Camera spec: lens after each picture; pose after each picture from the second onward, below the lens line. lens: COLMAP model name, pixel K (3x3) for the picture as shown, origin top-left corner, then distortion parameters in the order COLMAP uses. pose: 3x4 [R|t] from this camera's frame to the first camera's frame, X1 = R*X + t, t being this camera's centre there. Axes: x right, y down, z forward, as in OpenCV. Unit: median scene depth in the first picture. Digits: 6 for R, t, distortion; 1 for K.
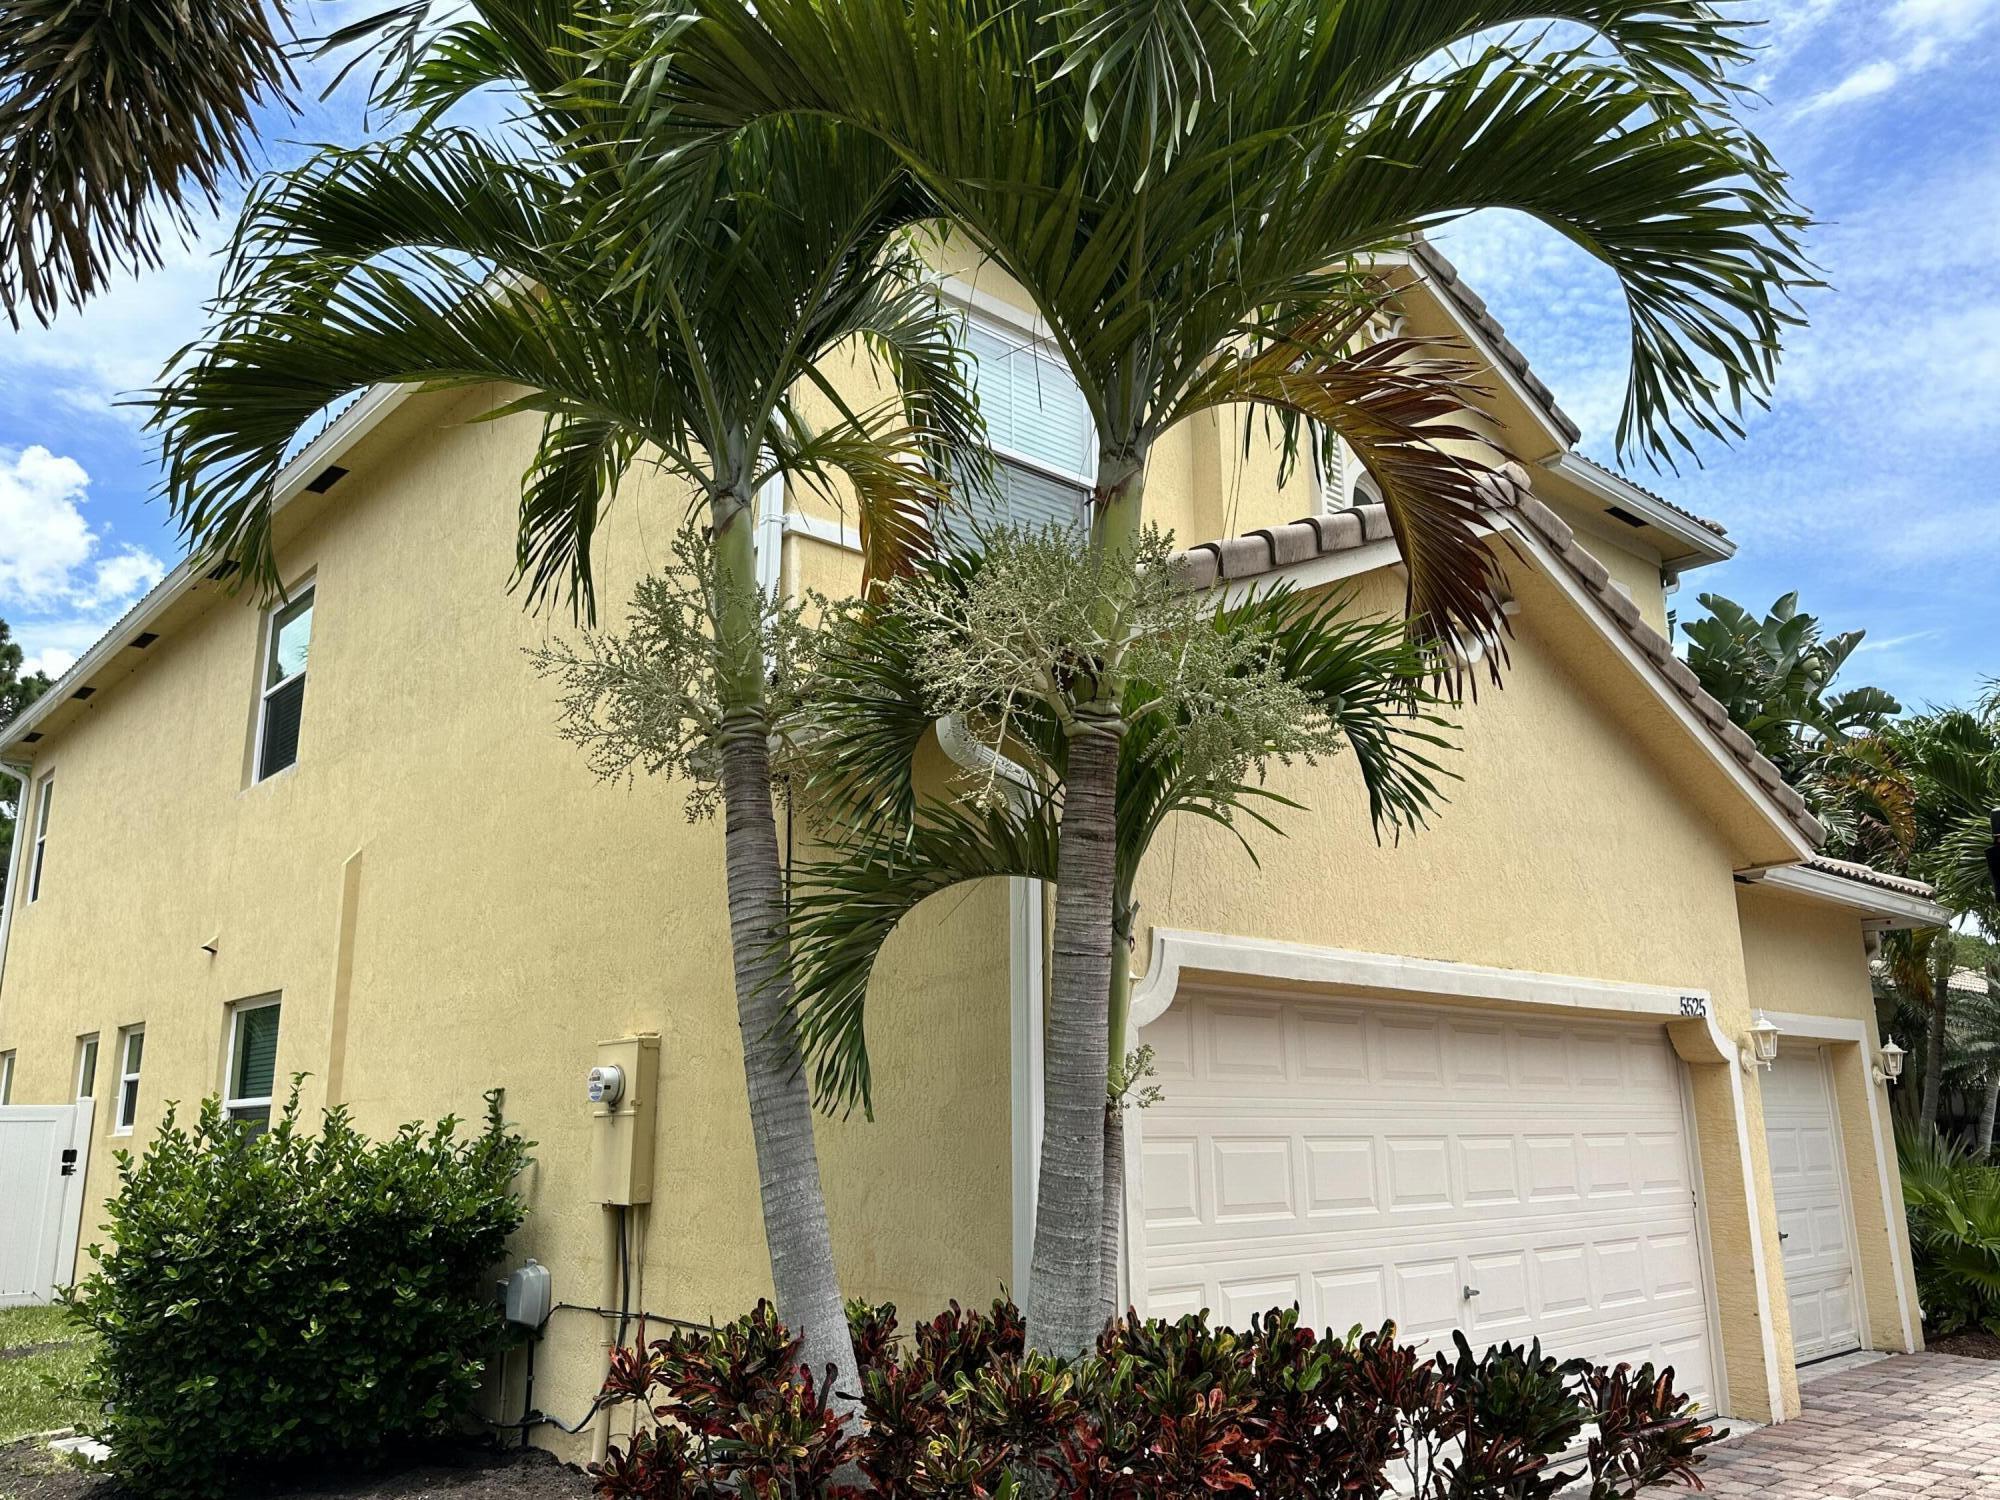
lens RADIAL K [[1526.8, 0, 1005.0], [0, 1526.8, 735.1], [0, 0, 1]] dist [0.024959, -0.031244]
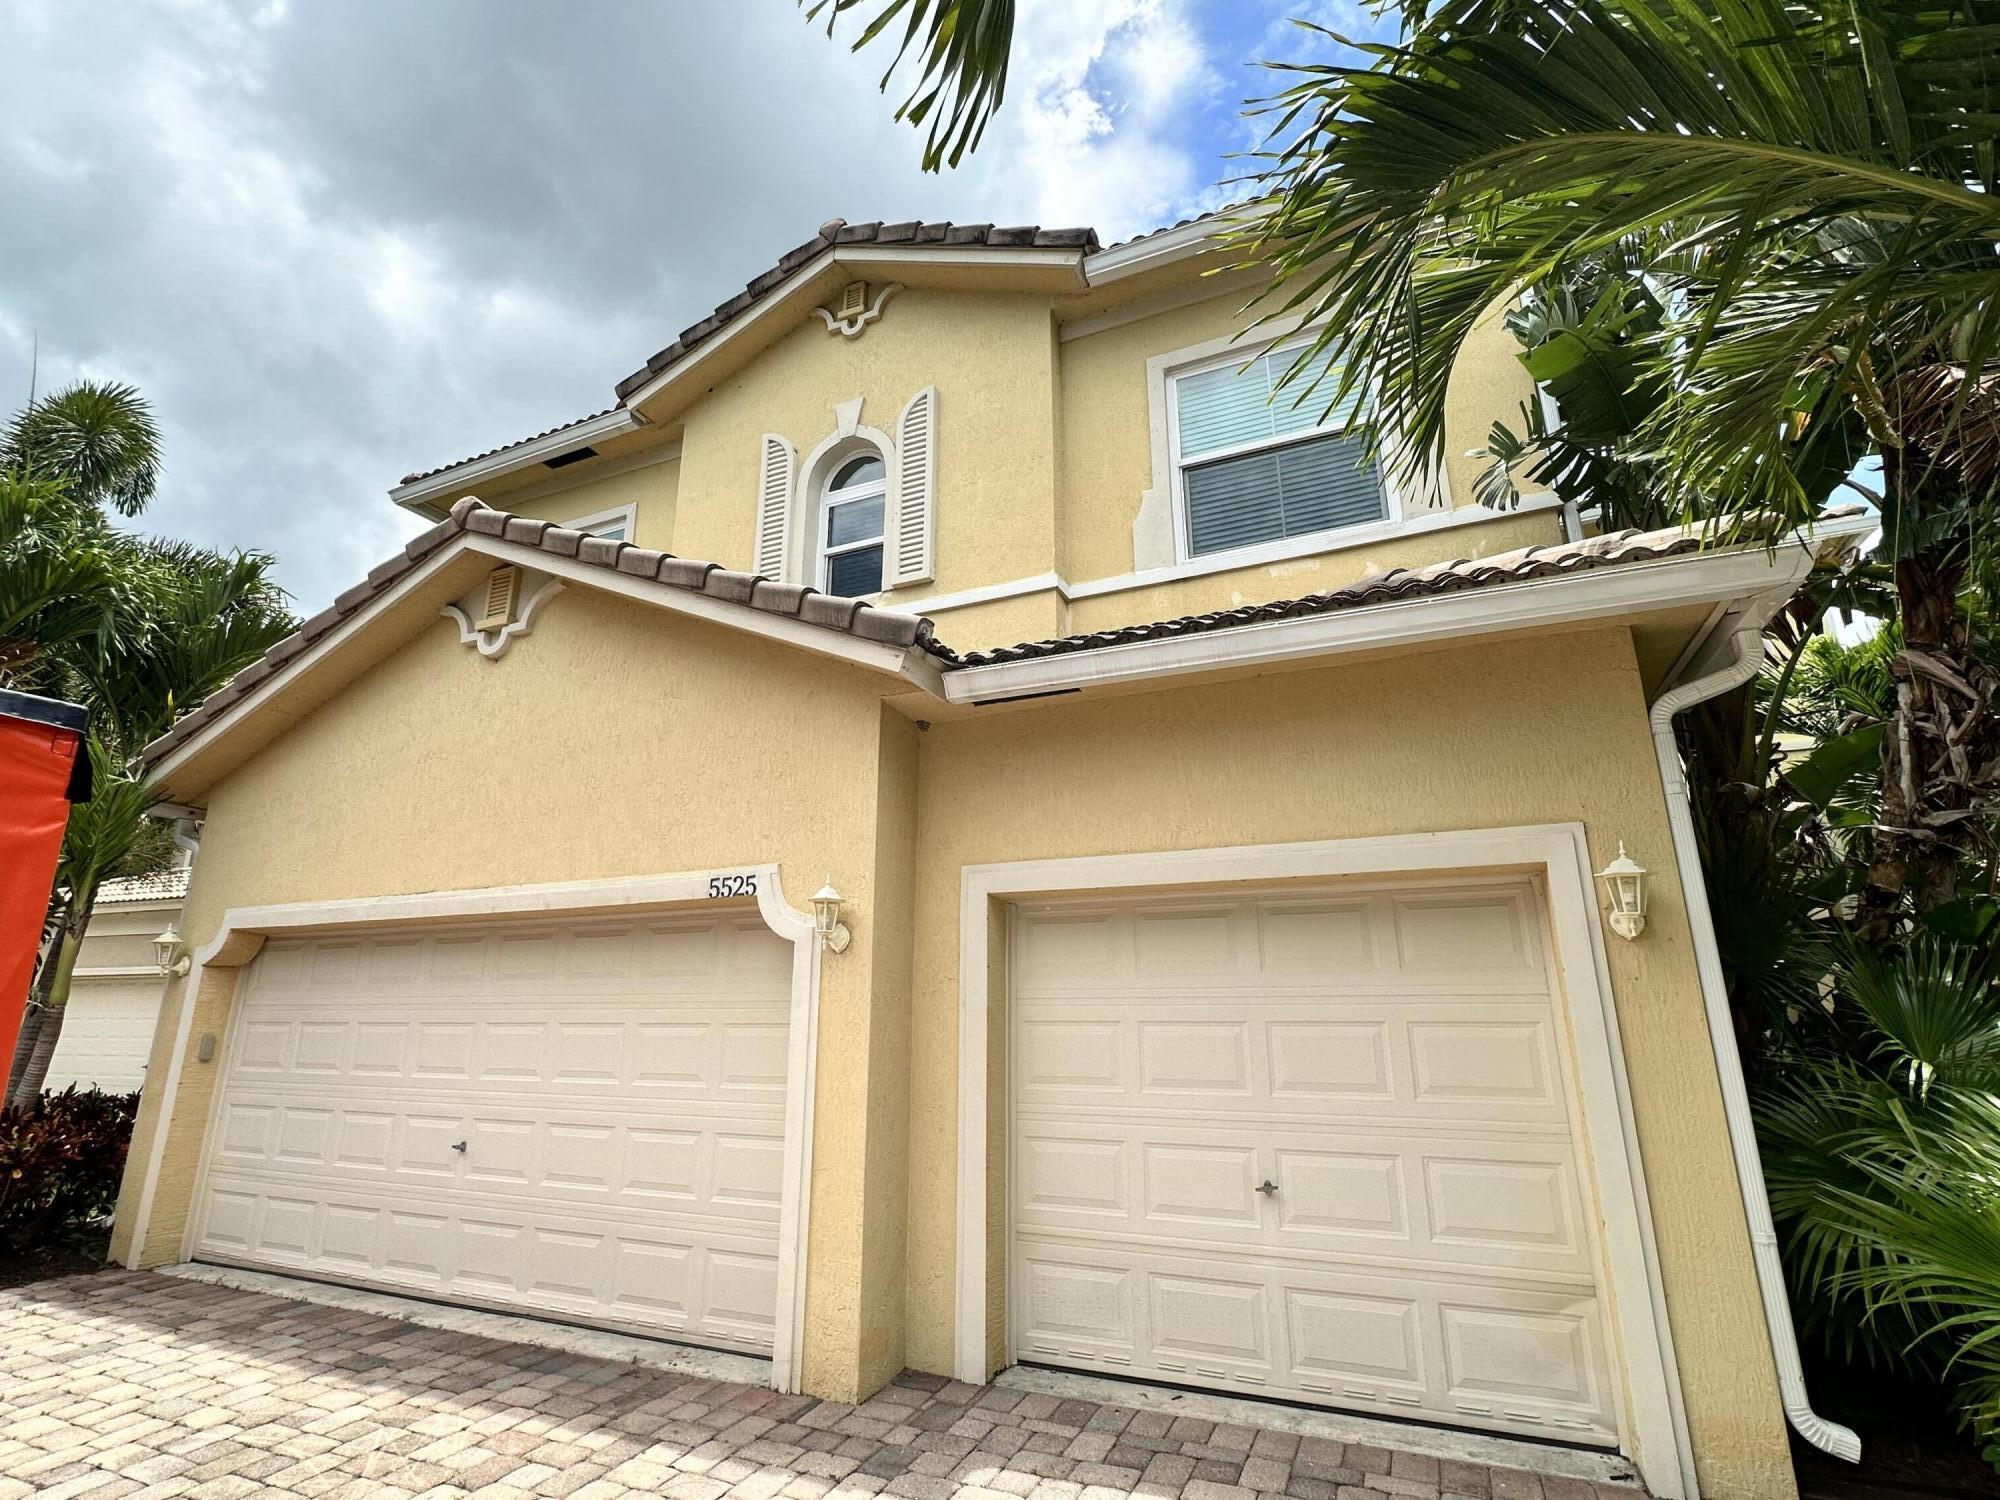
lens RADIAL K [[940.4, 0, 1003.9], [0, 940.4, 769.7], [0, 0, 1]] dist [0.001567, -0.000324]
pose [[0.408616, -0.226175, -0.884239, 1.371530], [0.225015, 0.963869, -0.142561, 0.302384], [0.884534, -0.140714, 0.444745, 1.204597]]
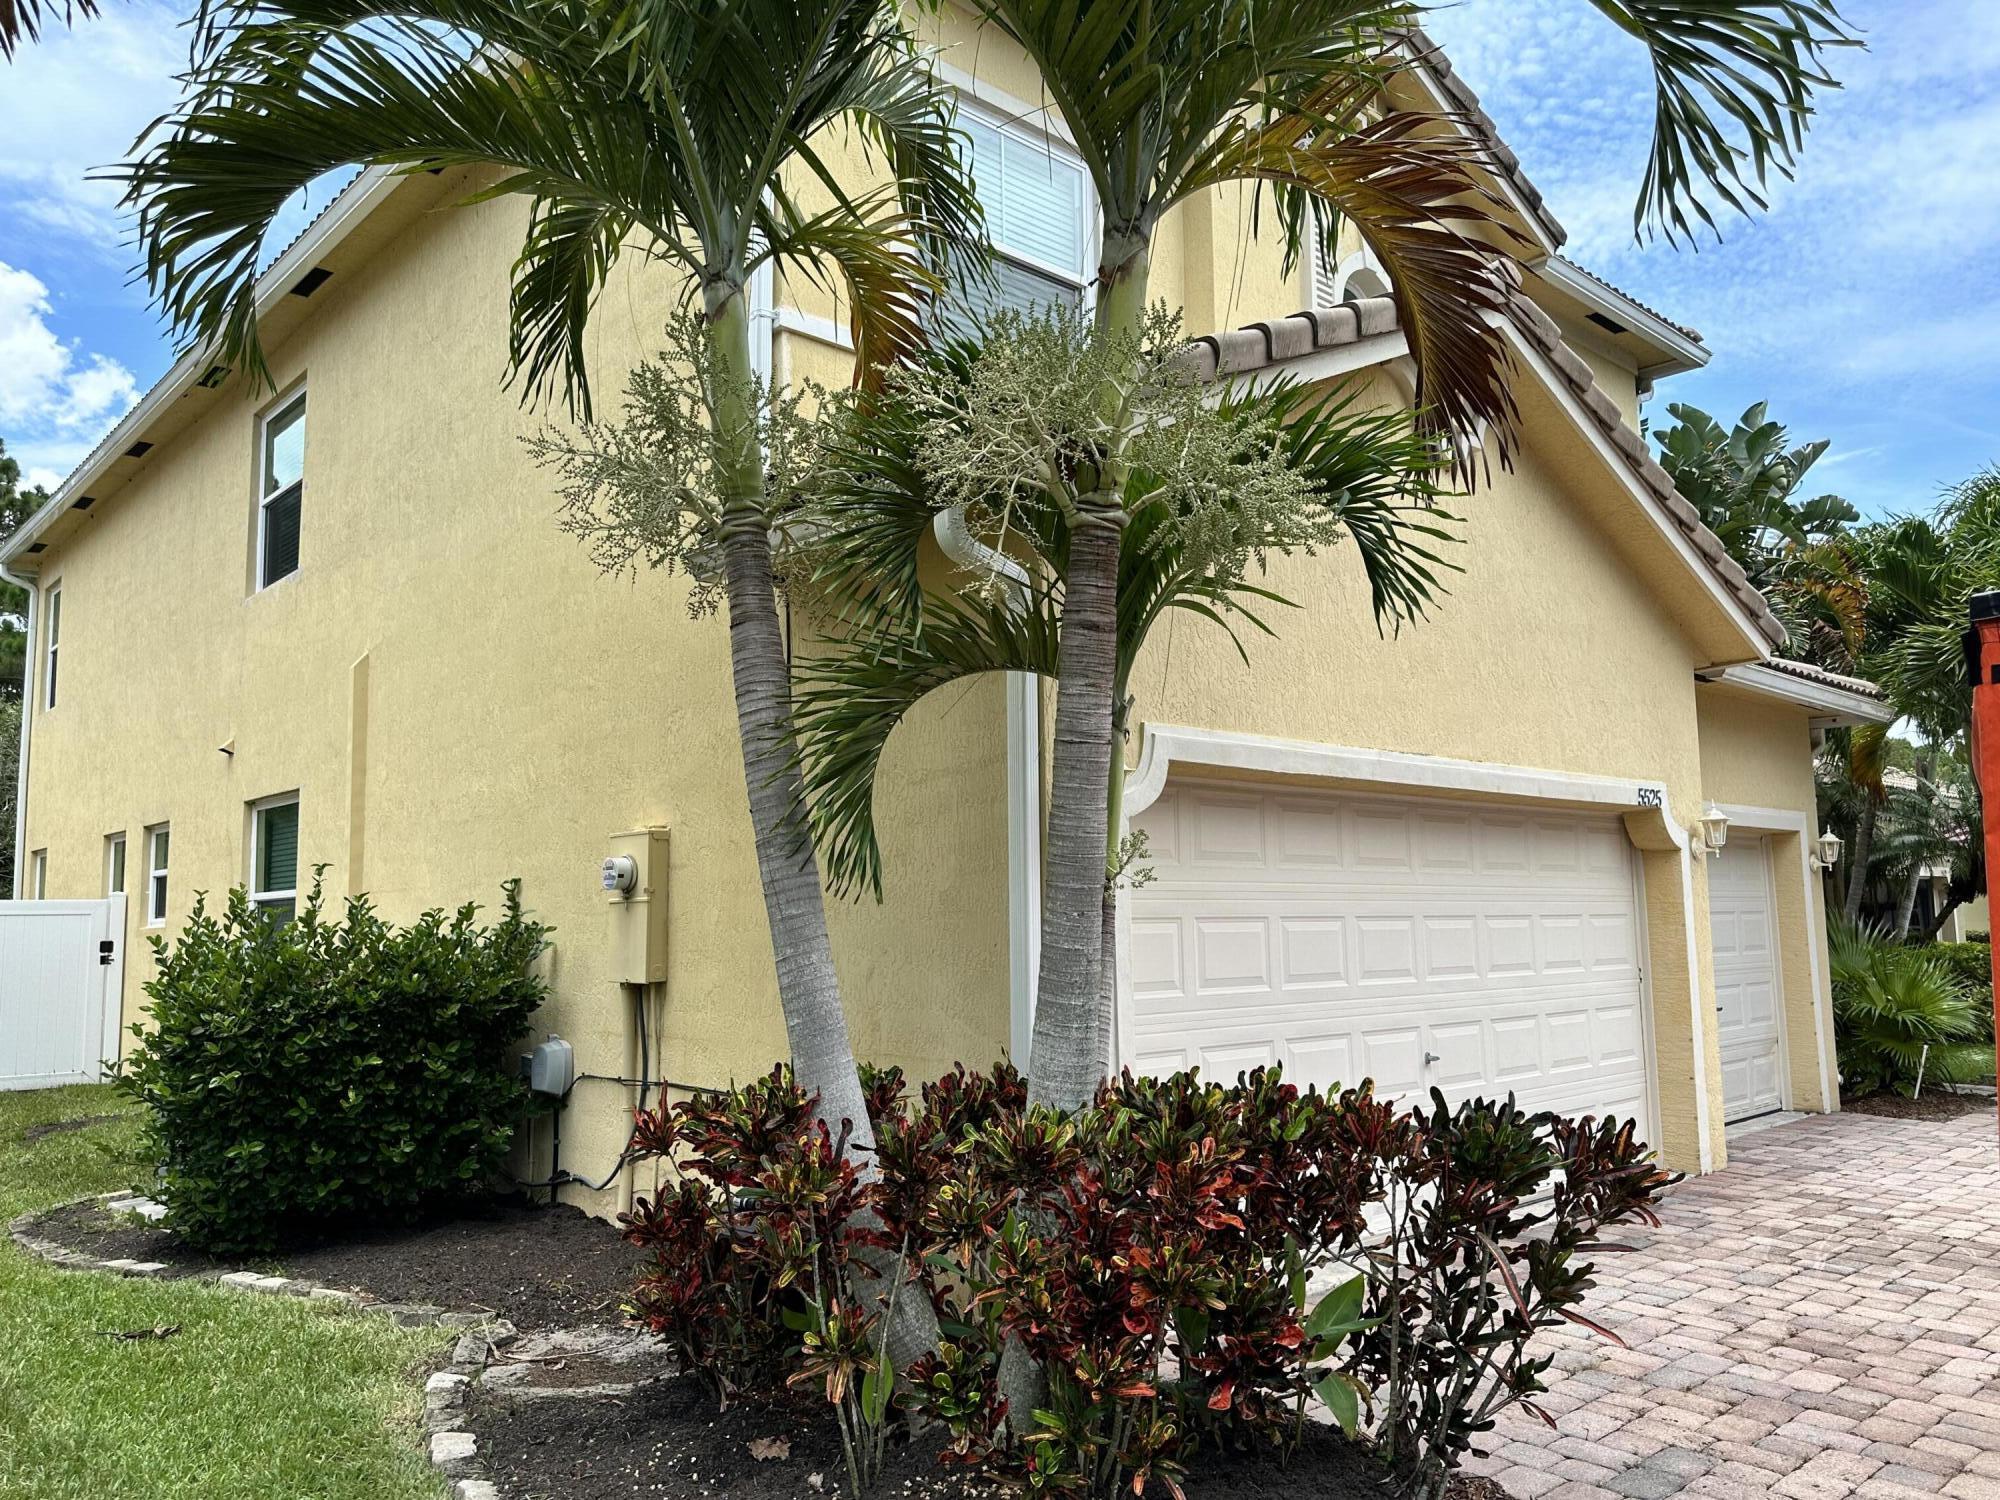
lens RADIAL K [[1458.0, 0, 1005.4], [0, 1458.0, 749.7], [0, 0, 1]] dist [0.039799, -0.045731]
pose [[0.999910, -0.003434, 0.012959, -0.008732], [0.001665, 0.990963, 0.134127, 0.011547], [-0.013302, -0.134093, 0.990879, 0.016026]]
